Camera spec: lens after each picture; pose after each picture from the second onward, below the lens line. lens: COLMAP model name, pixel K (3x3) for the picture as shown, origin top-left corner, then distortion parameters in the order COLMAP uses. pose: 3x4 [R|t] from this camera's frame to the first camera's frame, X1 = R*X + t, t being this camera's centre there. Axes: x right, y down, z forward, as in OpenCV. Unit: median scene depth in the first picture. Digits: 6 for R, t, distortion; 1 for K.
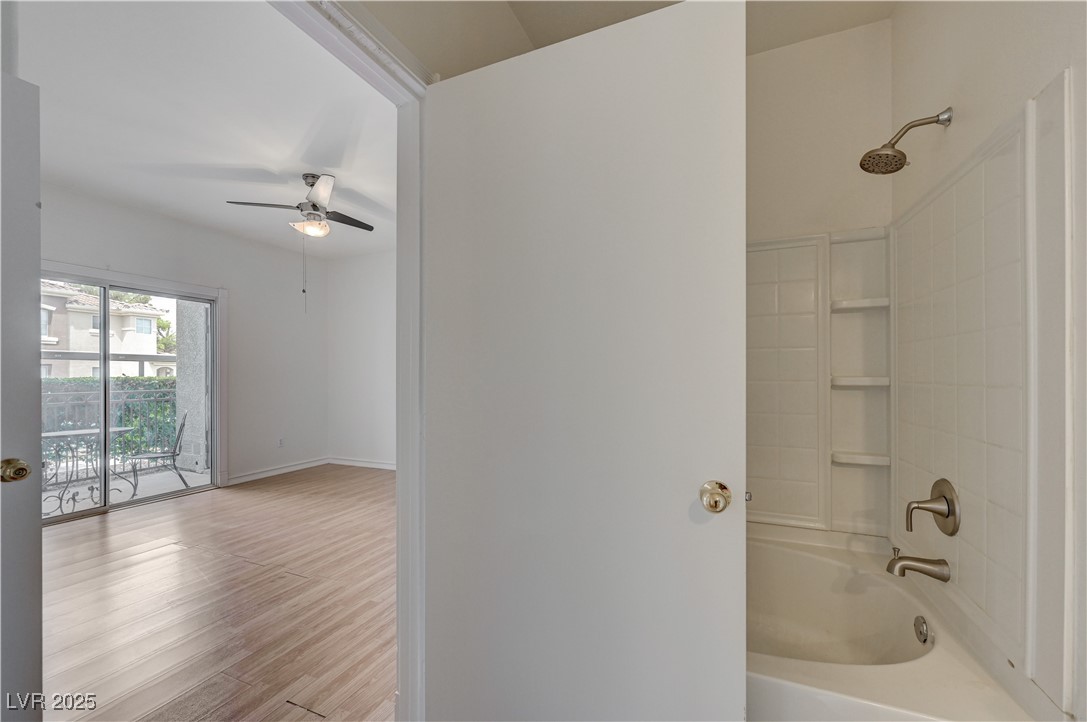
lens RADIAL K [[433.1, 0, 548.1], [0, 433.1, 372.5], [0, 0, 1]] dist [-0.000976, 0.000160]
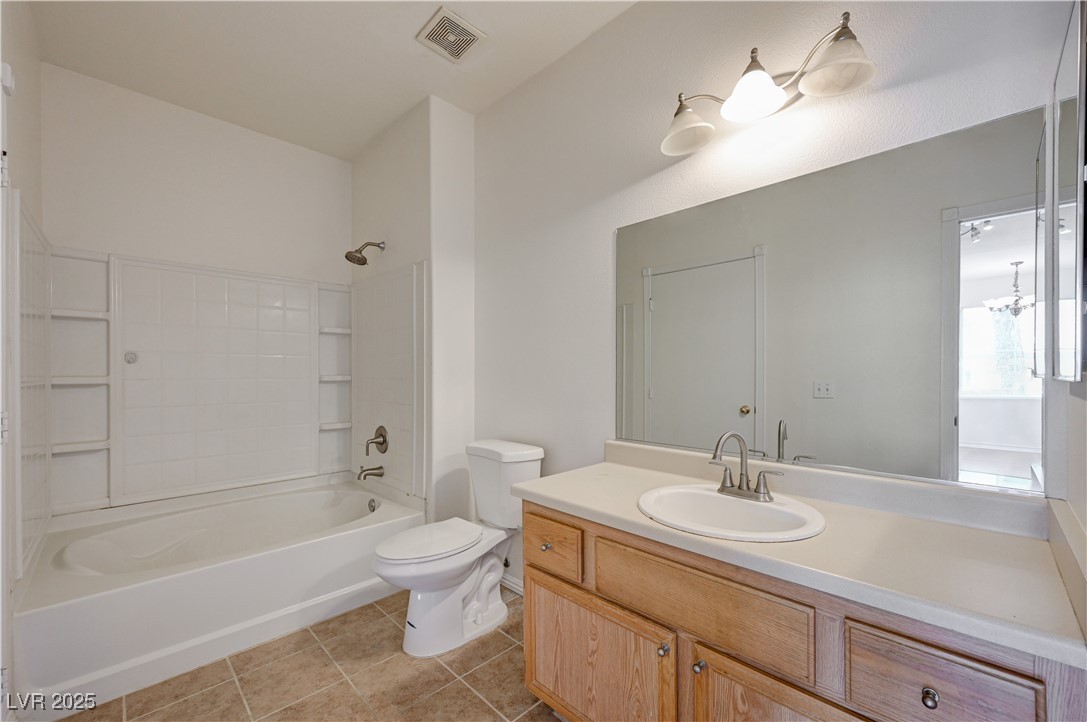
lens RADIAL K [[433.1, 0, 546.3], [0, 433.1, 368.8], [0, 0, 1]] dist [-0.000976, 0.000160]
pose [[0.381313, 0.003693, 0.924439, -0.617877], [-0.001526, 0.999993, -0.003366, -0.013609], [-0.924445, -0.000127, 0.381316, -0.450334]]
